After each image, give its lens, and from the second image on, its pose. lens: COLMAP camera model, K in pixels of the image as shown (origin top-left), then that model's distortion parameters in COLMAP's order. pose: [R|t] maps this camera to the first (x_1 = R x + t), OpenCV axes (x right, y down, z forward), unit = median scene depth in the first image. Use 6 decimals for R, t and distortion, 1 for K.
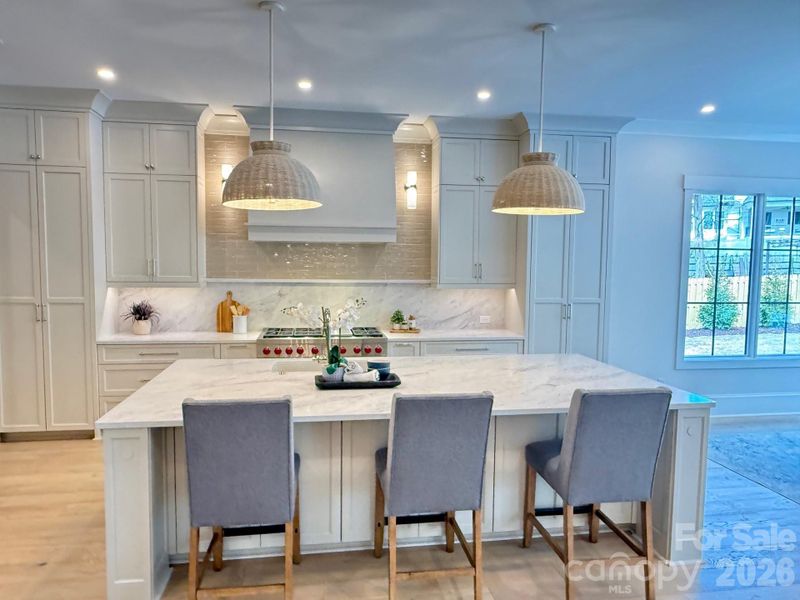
lens RADIAL K [[552.9, 0, 400.0], [0, 552.9, 300.0], [0, 0, 1]] dist [-0.003898, -0.002428]
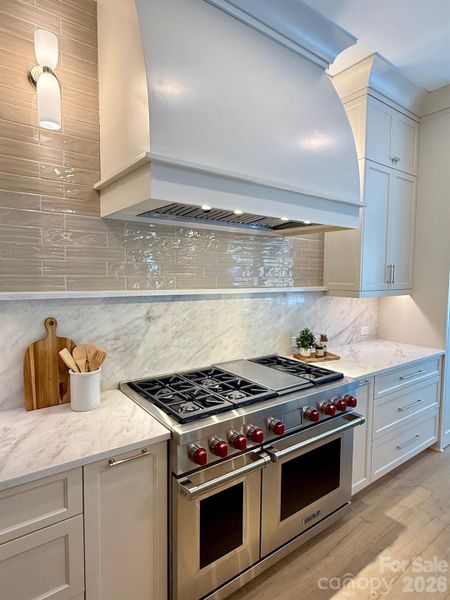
lens RADIAL K [[332.1, 0, 225.0], [0, 332.1, 300.0], [0, 0, 1]] dist [-0.000993, -0.000109]
pose [[0.895505, -0.035470, 0.443636, -0.296598], [0.029387, 0.999356, 0.020583, -0.032575], [-0.444080, -0.005395, 0.895971, 0.670763]]
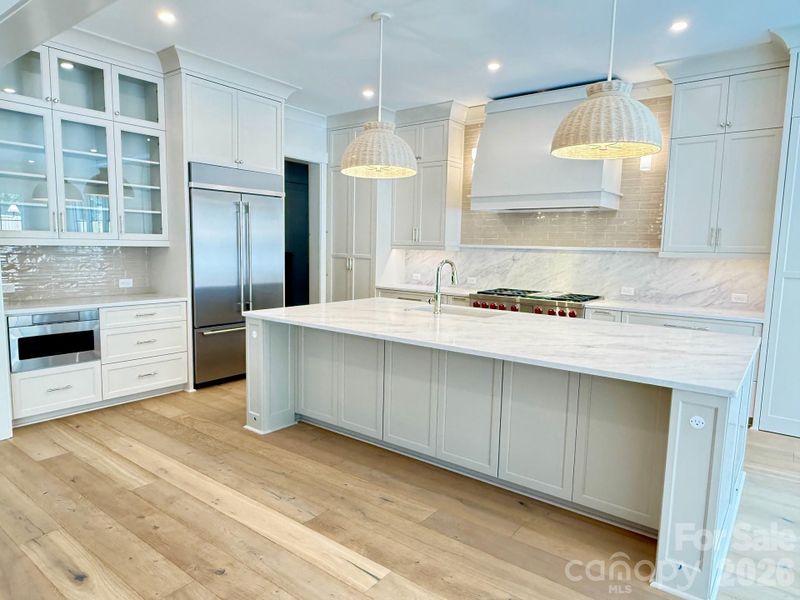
lens RADIAL K [[514.8, 0, 400.0], [0, 514.8, 300.0], [0, 0, 1]] dist [-0.001369, 0.000235]
pose [[0.682444, 0.081993, -0.726325, 0.390152], [-0.063921, 0.996576, 0.052441, 0.032159], [0.728138, 0.010640, 0.685348, 0.122350]]
